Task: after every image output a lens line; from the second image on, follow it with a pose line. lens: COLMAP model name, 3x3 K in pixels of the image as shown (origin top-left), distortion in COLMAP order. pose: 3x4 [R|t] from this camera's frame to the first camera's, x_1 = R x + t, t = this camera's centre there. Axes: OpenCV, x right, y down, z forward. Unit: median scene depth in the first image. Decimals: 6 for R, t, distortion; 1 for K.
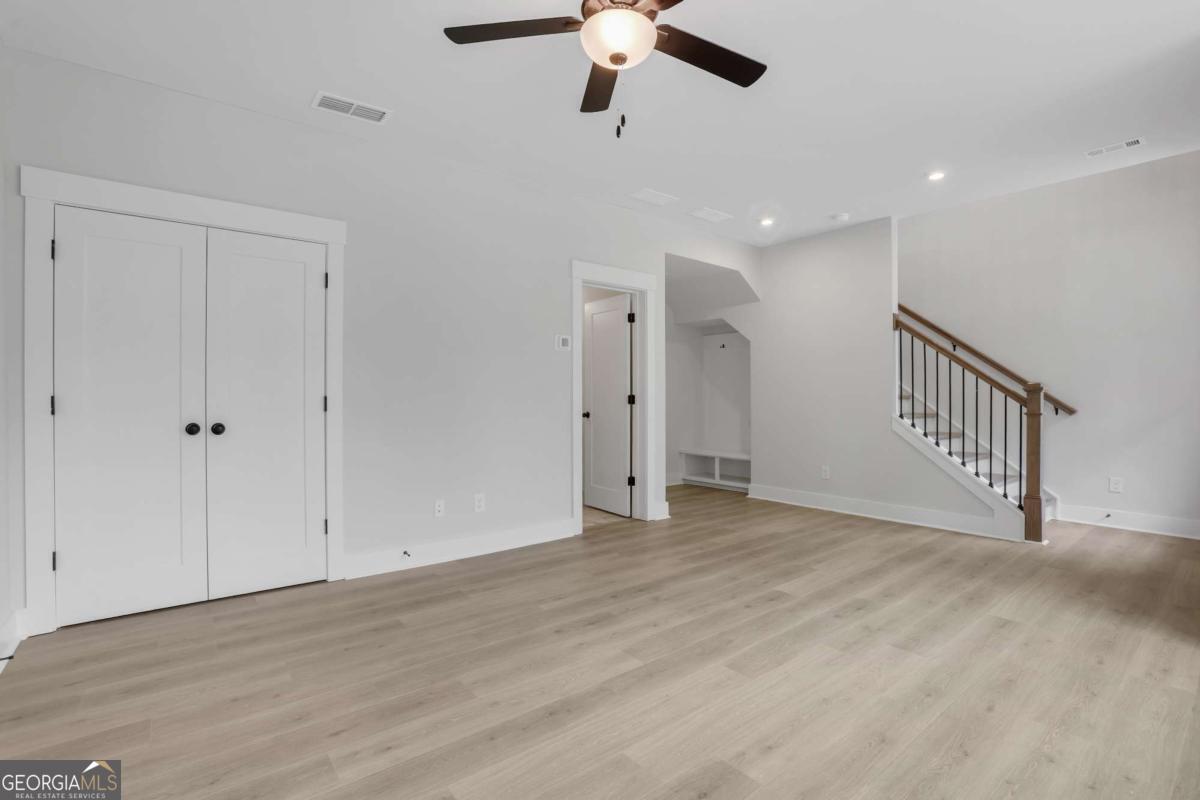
lens RADIAL K [[560.9, 0, 595.7], [0, 560.9, 396.7], [0, 0, 1]] dist [-0.074431, 0.033367]
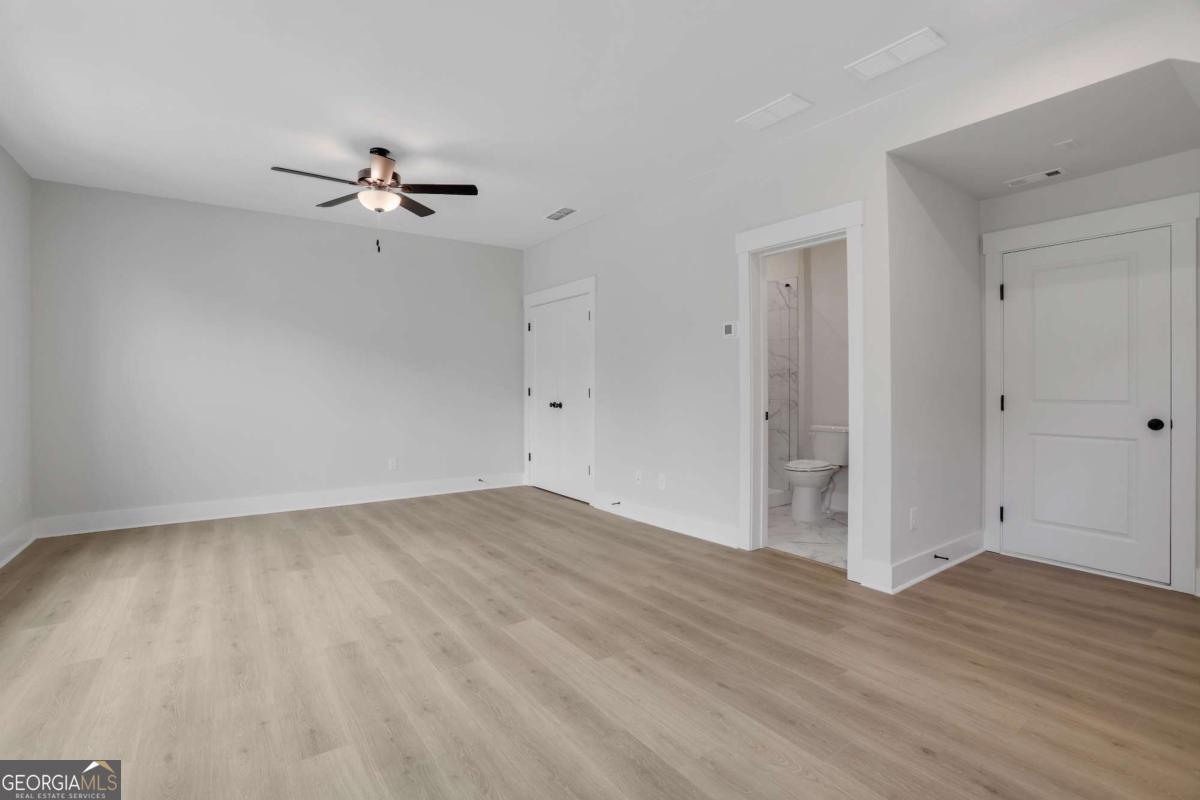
lens RADIAL K [[552.6, 0, 598.7], [0, 552.6, 391.4], [0, 0, 1]] dist [-0.073957, 0.030561]
pose [[-0.055830, 0.006906, -0.998416, 1.147269], [-0.000794, 0.999975, 0.006961, -0.004709], [0.998440, 0.001181, -0.055823, 1.148552]]
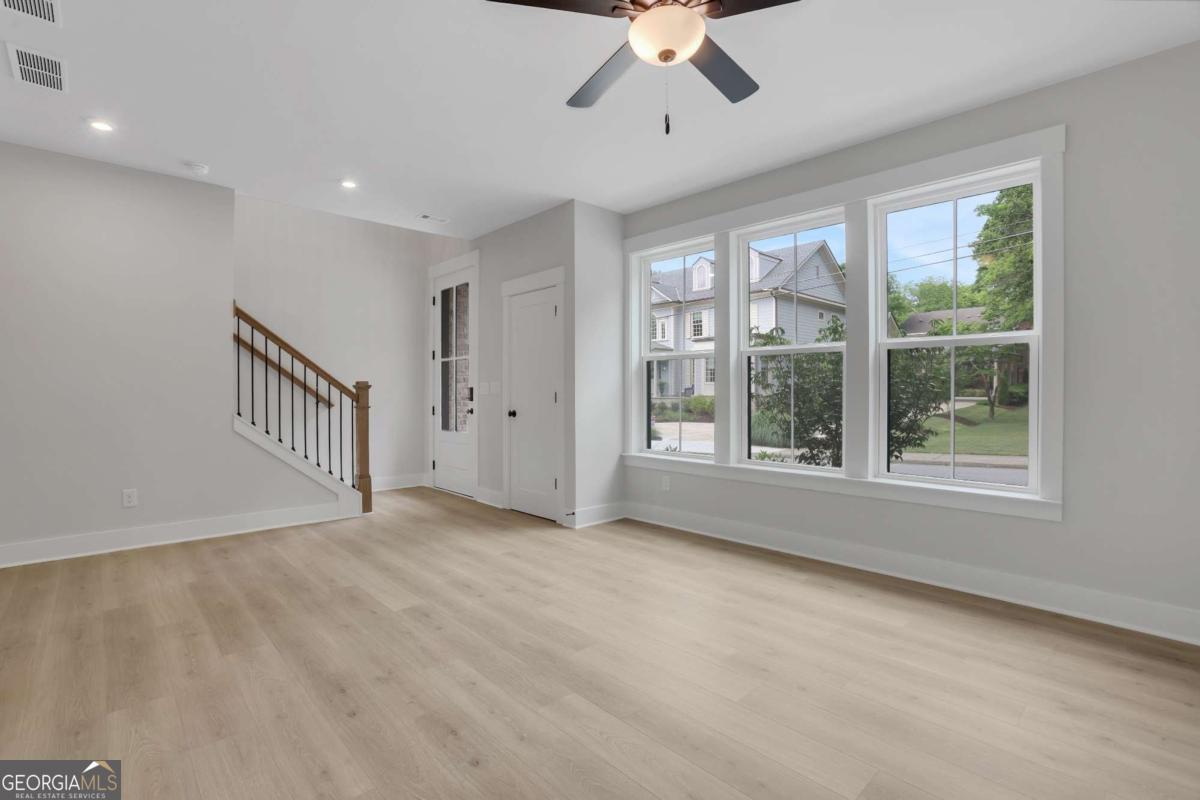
lens RADIAL K [[552.6, 0, 598.7], [0, 552.6, 391.4], [0, 0, 1]] dist [-0.073957, 0.030561]
pose [[-0.085371, -0.000945, 0.996349, -0.573083], [0.002652, 0.999996, 0.001175, -0.004979], [-0.996346, 0.002743, -0.085368, 0.748769]]
